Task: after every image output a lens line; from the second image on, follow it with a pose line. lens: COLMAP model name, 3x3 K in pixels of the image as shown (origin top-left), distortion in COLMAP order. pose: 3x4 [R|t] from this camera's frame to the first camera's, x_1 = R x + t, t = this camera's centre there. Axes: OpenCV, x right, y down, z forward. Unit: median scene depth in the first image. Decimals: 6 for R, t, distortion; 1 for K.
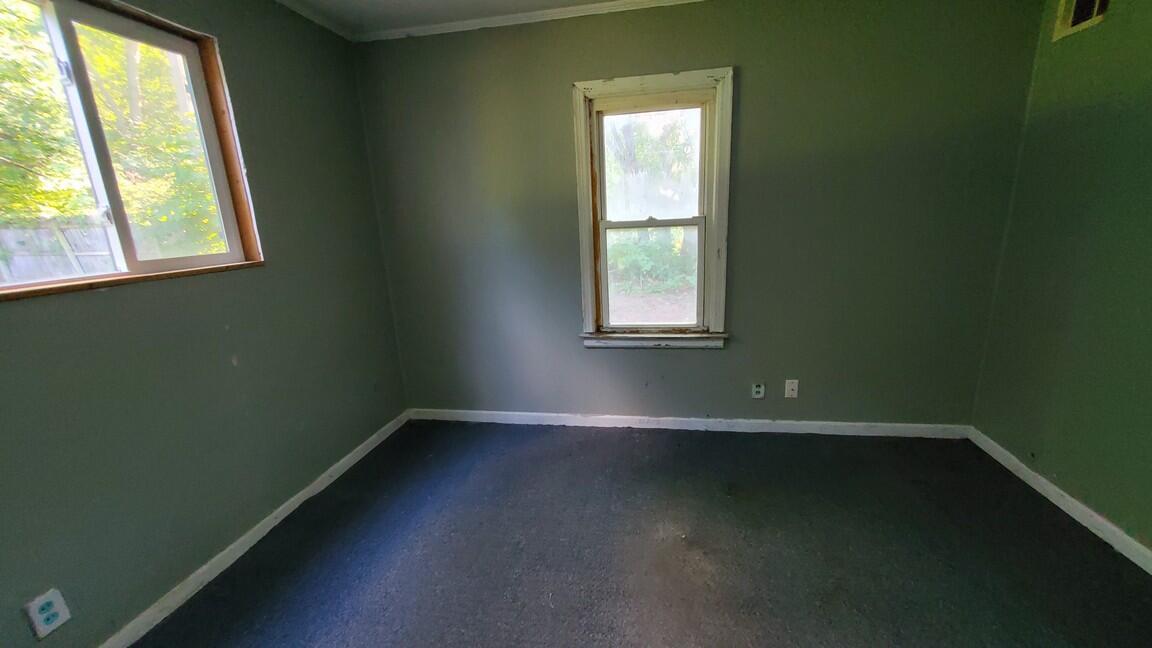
lens RADIAL K [[460.7, 0, 579.5], [0, 460.7, 330.6], [0, 0, 1]] dist [0.000392, -0.000058]
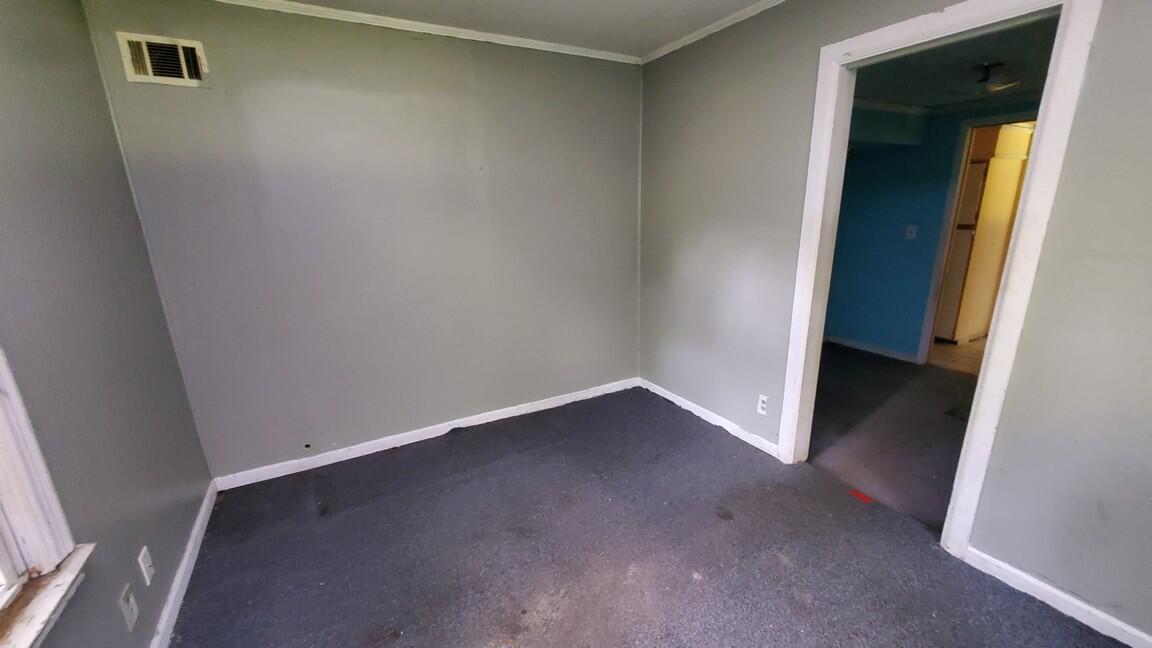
lens RADIAL K [[460.7, 0, 579.5], [0, 460.7, 330.6], [0, 0, 1]] dist [0.000392, -0.000058]
pose [[-0.628013, -0.146734, 0.764244, -0.401725], [0.236797, 0.899461, 0.367282, -0.321427], [-0.741301, 0.411629, -0.530127, 1.135836]]
